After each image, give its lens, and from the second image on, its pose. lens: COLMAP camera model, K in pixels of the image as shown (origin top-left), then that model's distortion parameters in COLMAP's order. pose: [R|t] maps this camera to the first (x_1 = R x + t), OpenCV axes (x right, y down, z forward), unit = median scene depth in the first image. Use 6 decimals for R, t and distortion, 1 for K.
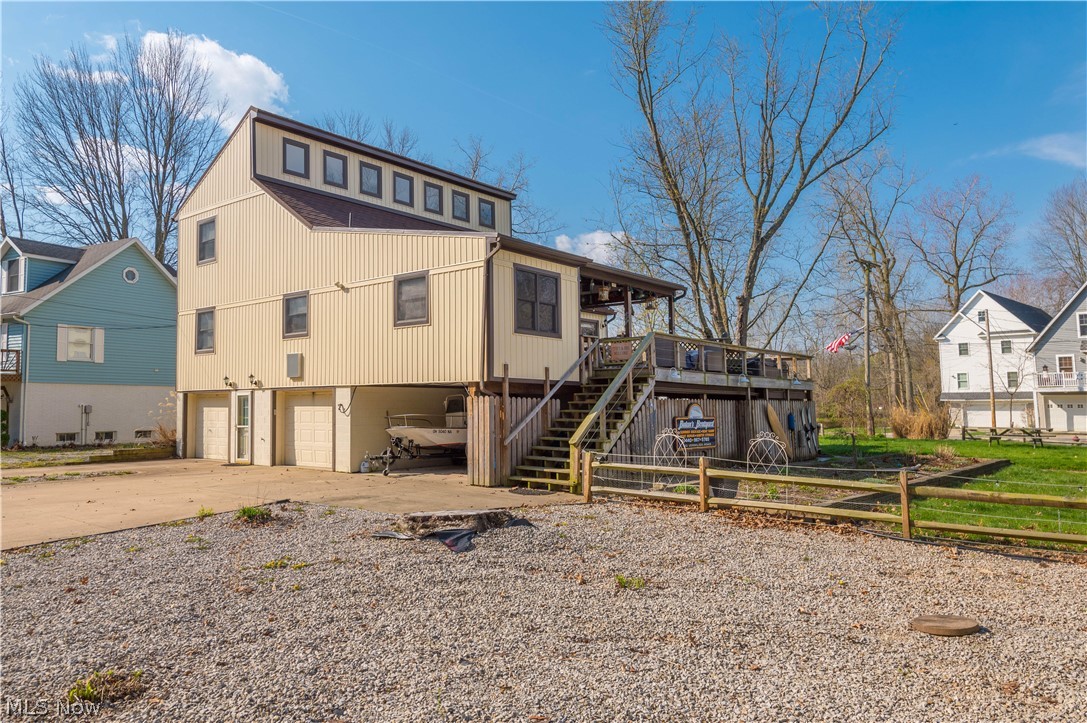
lens RADIAL K [[753.4, 0, 530.5], [0, 753.4, 316.8], [0, 0, 1]] dist [0.000526, -0.004017]
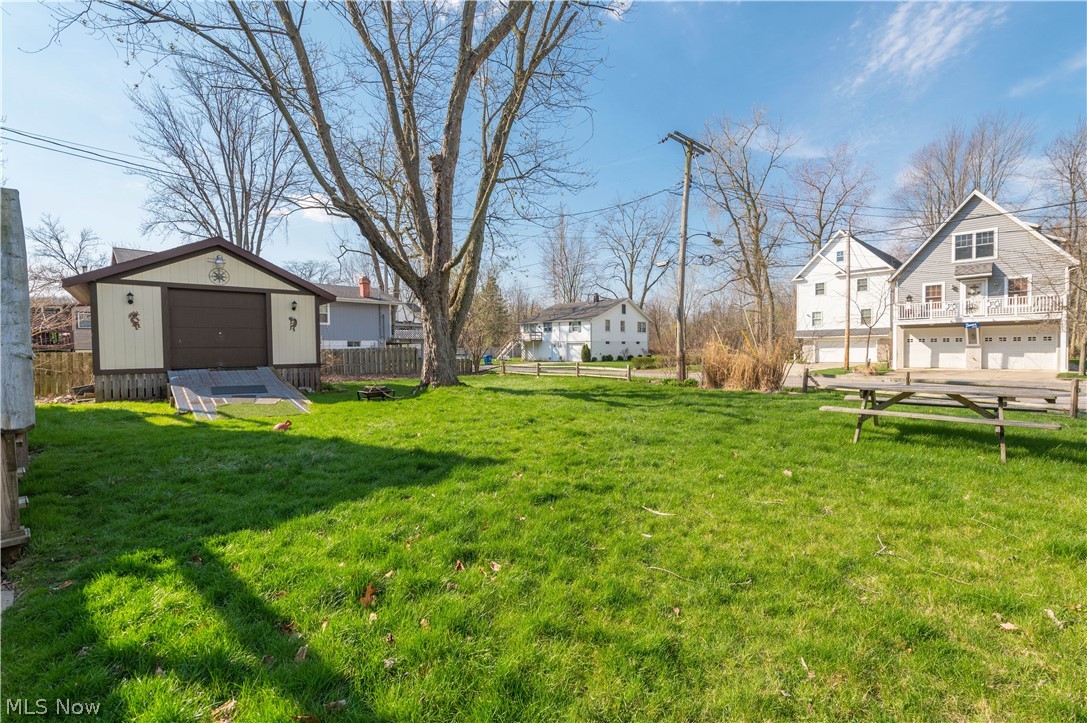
lens RADIAL K [[467.6, 0, 546.3], [0, 467.6, 359.5], [0, 0, 1]] dist [0.010222, -0.002543]
pose [[0.999891, -0.010751, -0.010169, 0.261978], [0.012086, 0.989800, 0.141952, 0.056441], [0.008539, -0.142060, 0.989821, 0.441257]]
